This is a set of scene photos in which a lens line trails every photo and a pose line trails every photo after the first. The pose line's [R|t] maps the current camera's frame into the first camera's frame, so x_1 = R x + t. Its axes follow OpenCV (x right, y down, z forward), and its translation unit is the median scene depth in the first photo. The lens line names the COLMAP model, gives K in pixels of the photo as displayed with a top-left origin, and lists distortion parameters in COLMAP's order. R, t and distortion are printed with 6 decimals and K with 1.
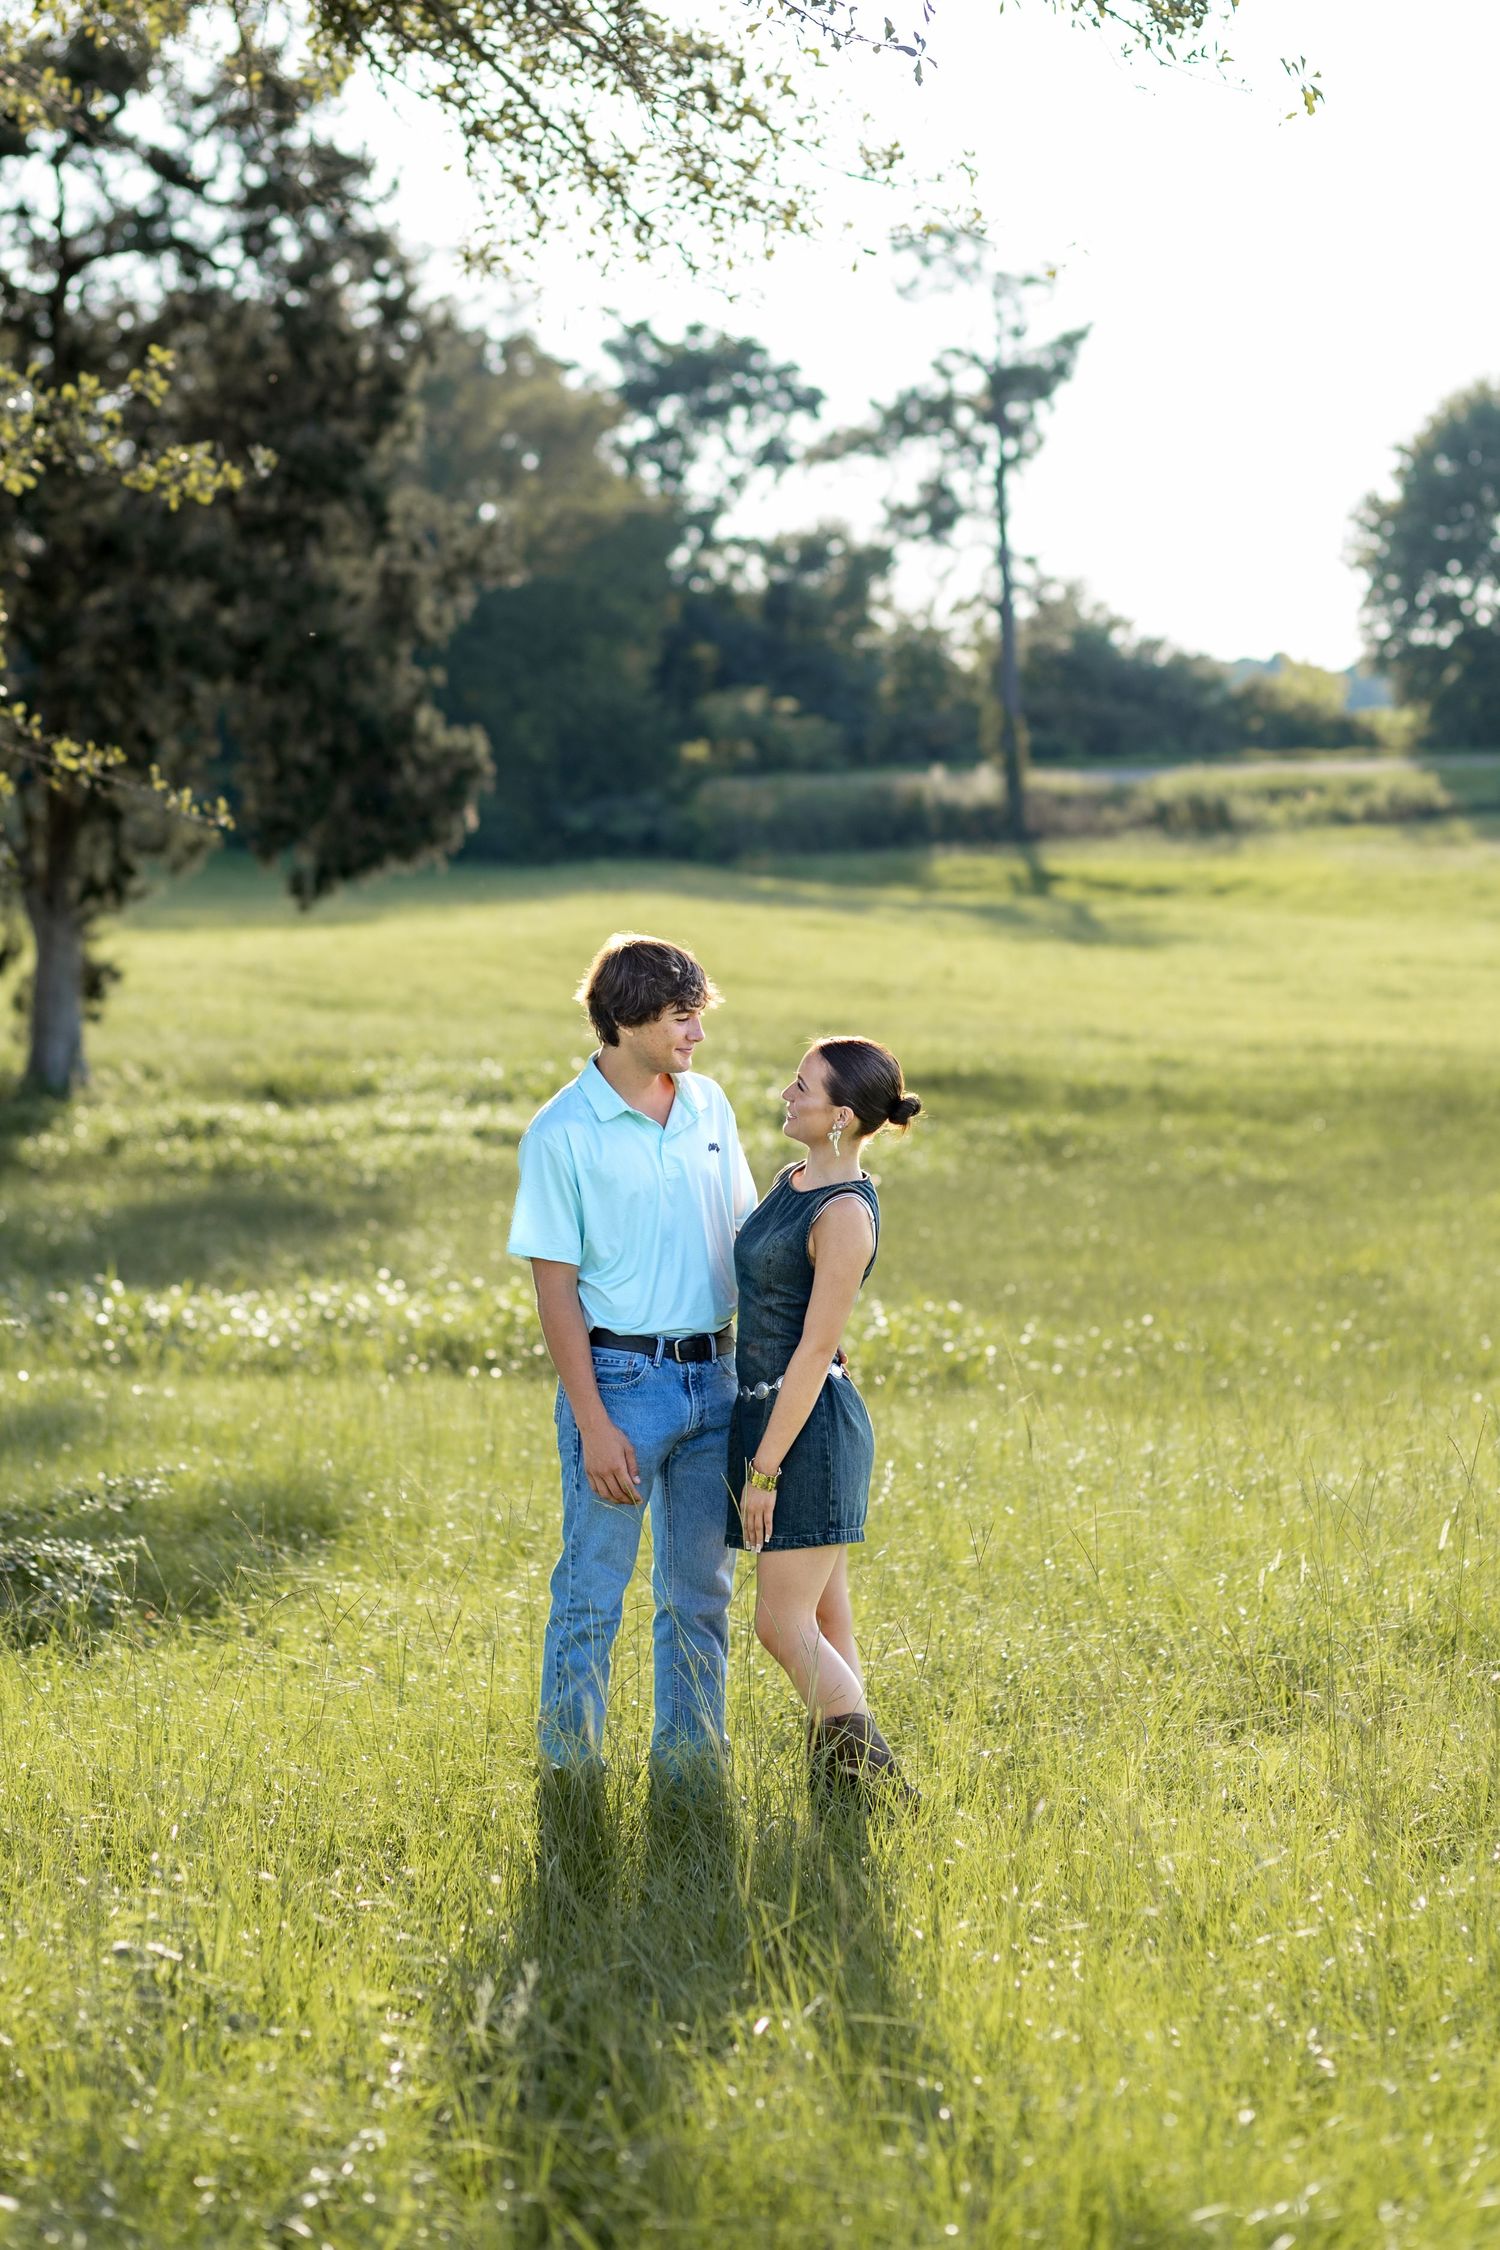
lens RADIAL K [[6427.7, 0, 747.3], [0, 6427.7, 894.3], [0, 0, 1]] dist [-0.030275, -0.112108]
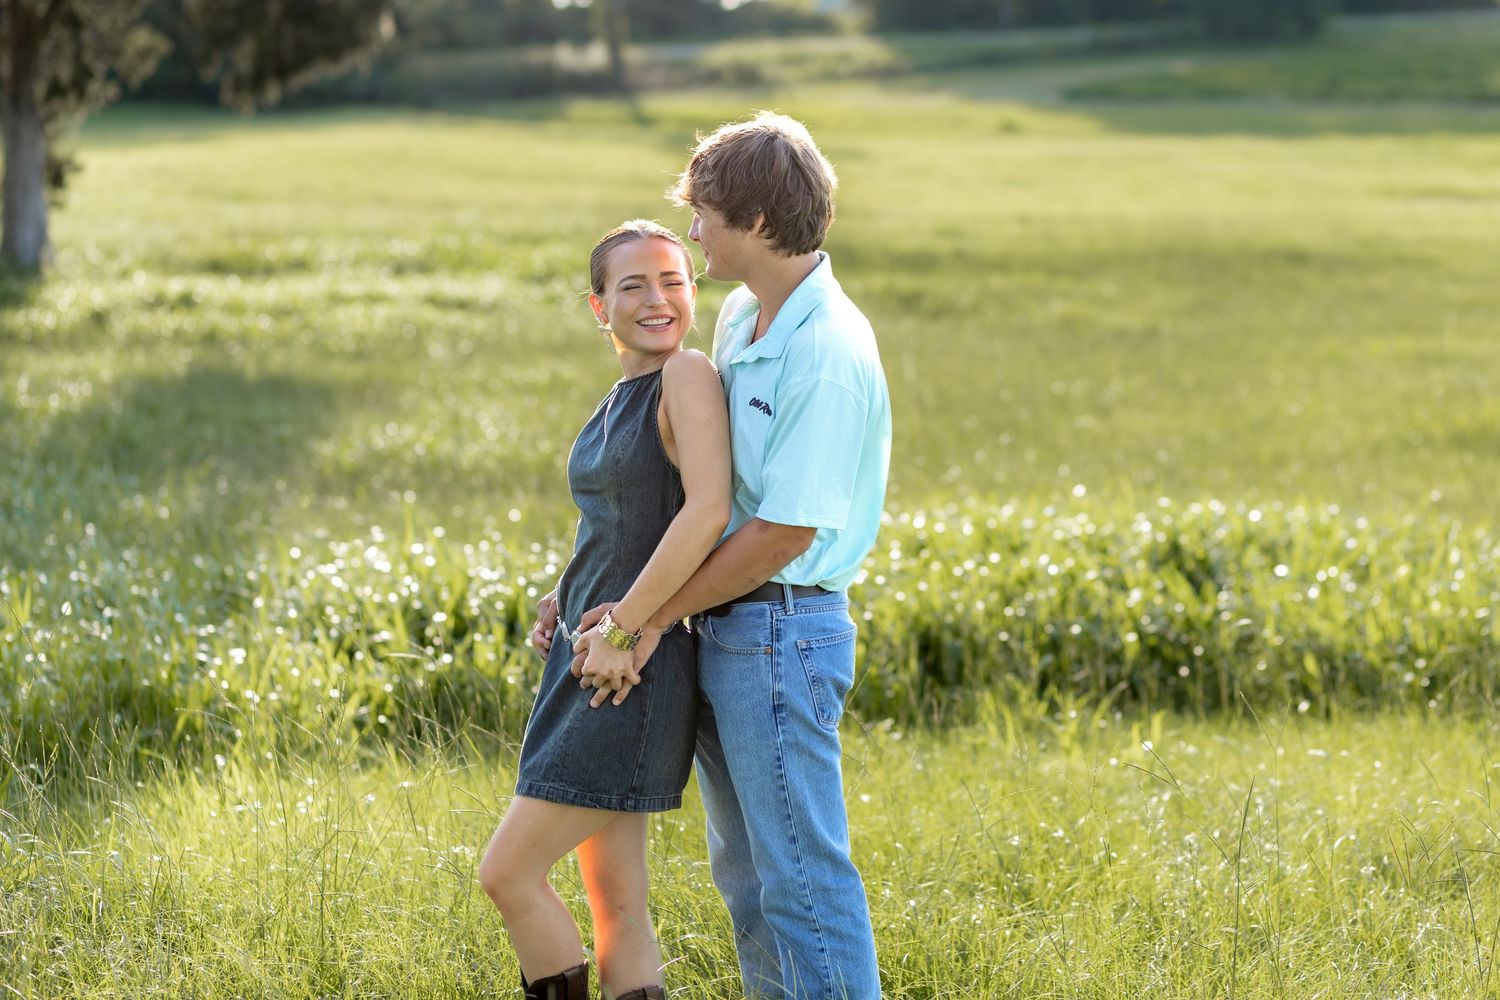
lens RADIAL K [[3830.0, 0, 750.3], [0, 3830.0, 256.7], [0, 0, 1]] dist [0.282610, -0.128534]
pose [[0.994111, -0.016588, 0.107091, -0.045023], [0.013656, 0.999513, 0.028050, 0.009178], [-0.107504, -0.026422, 0.993854, 0.261182]]
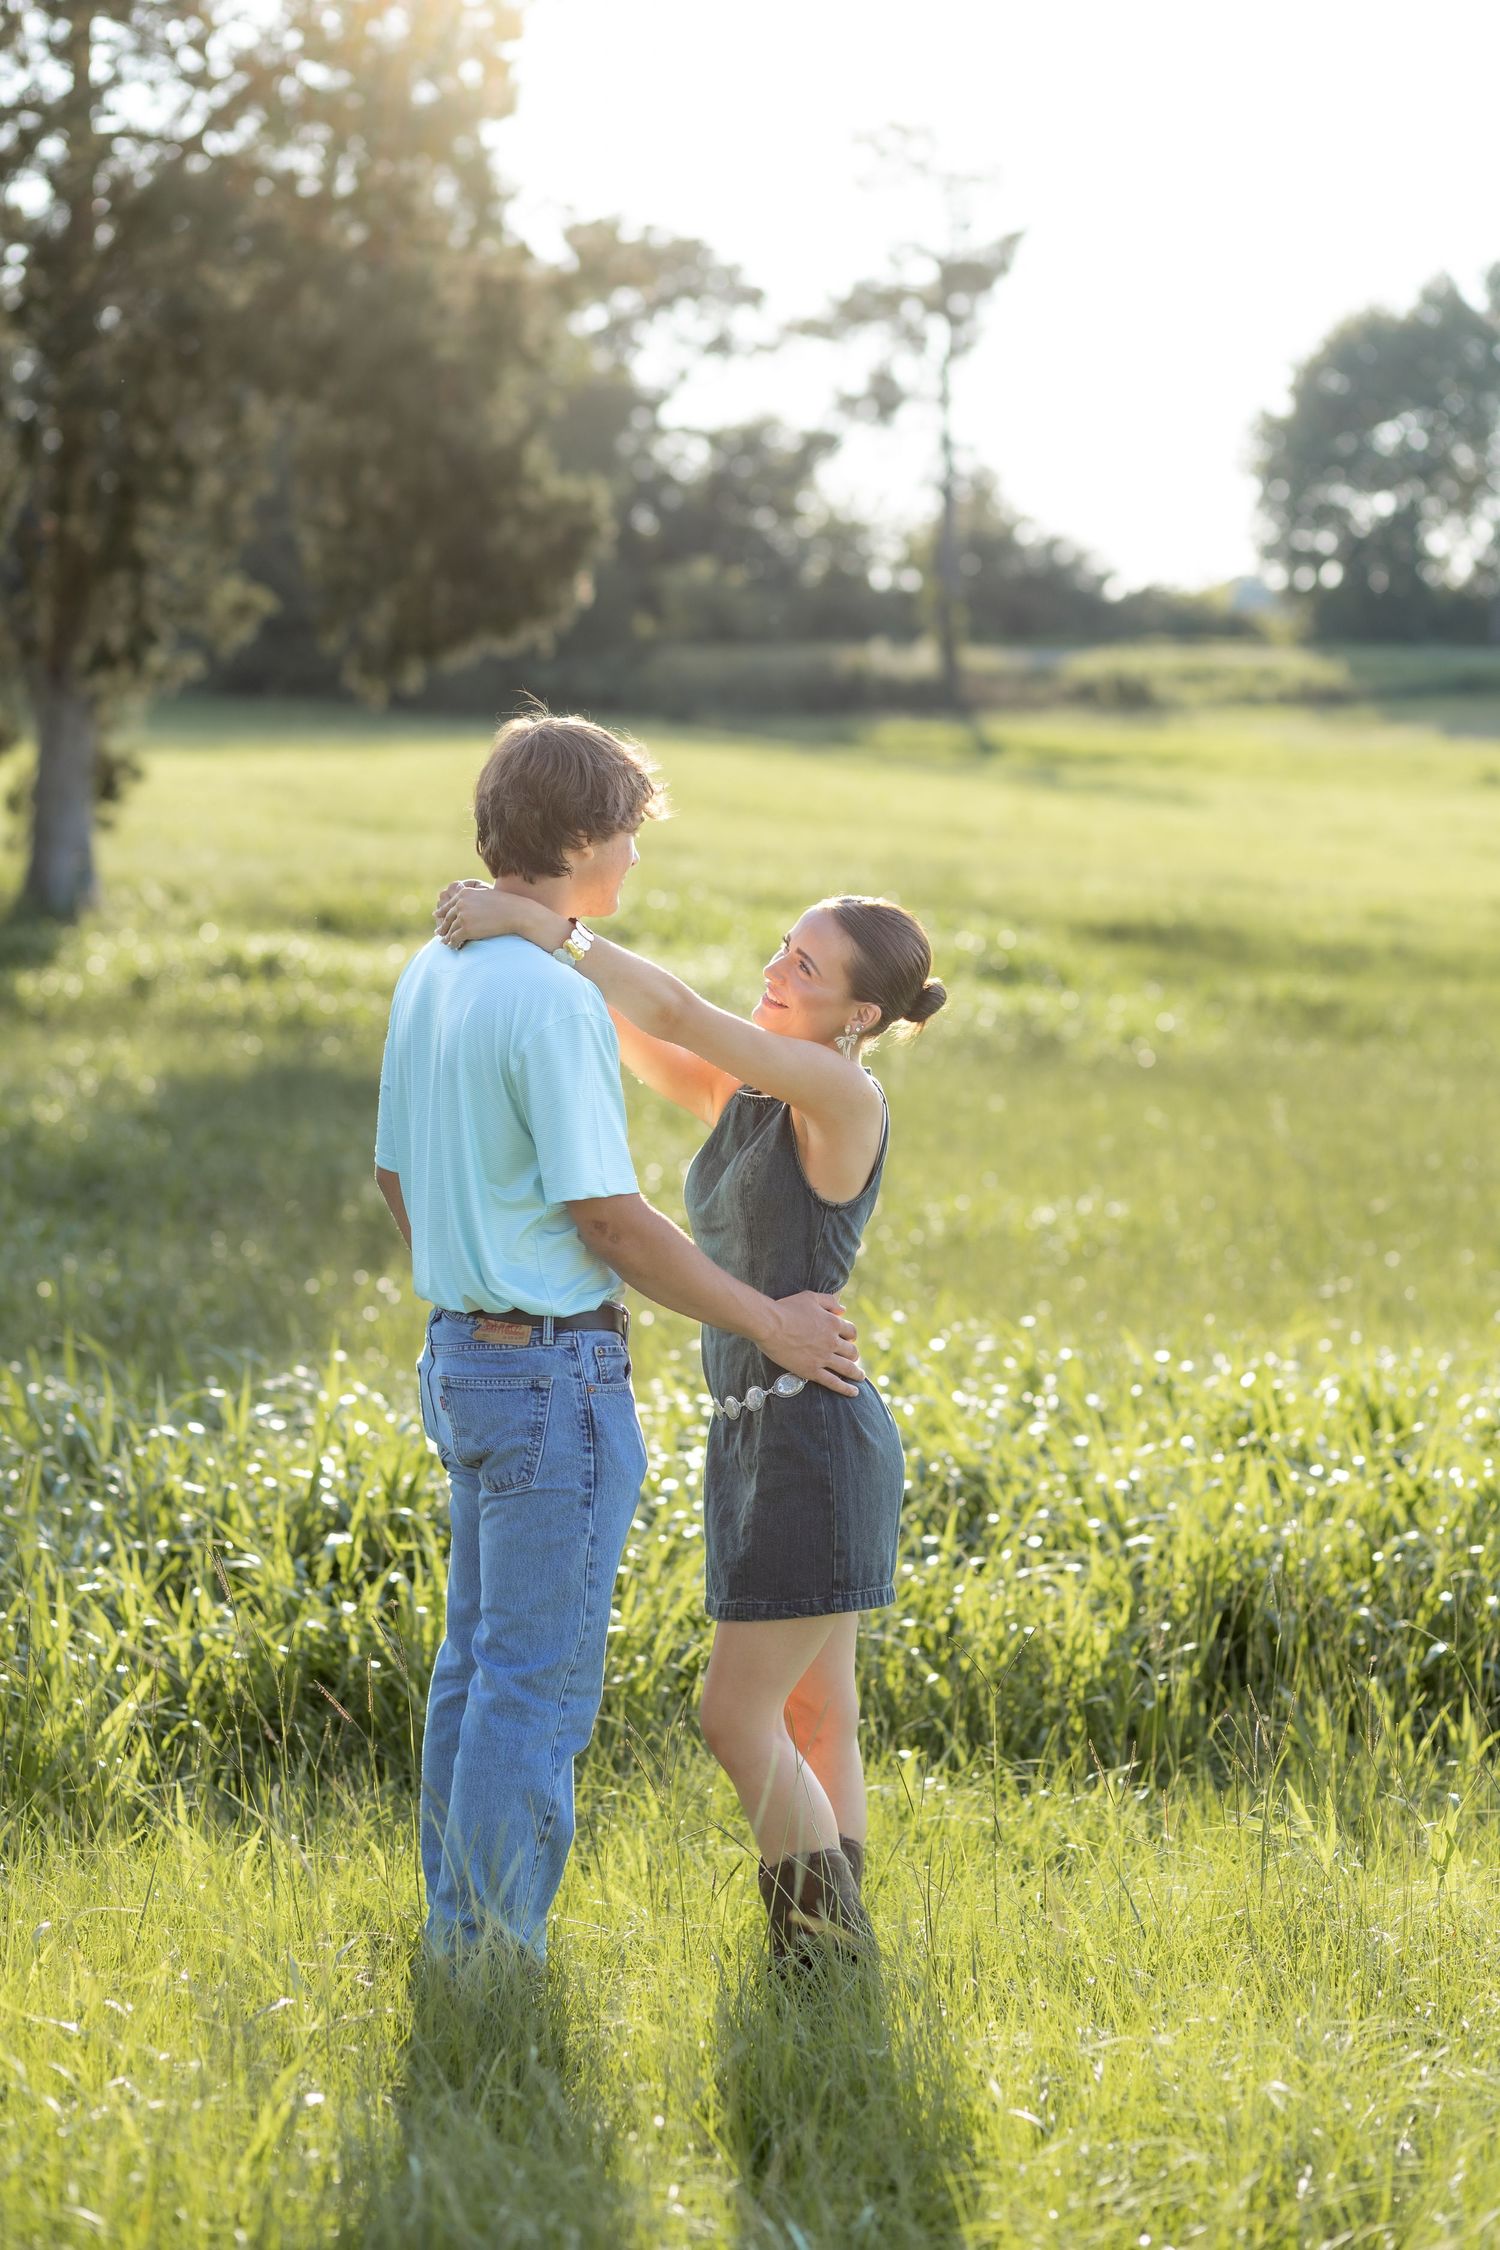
lens RADIAL K [[5171.2, 0, 750.0], [0, 5171.2, 1125.0], [0, 0, 1]] dist [-0.002463, 0.613496]
pose [[0.999124, 0.025310, 0.033329, -0.036063], [-0.027419, 0.997545, 0.064430, 0.010947], [-0.031617, -0.065288, 0.997365, 0.299851]]
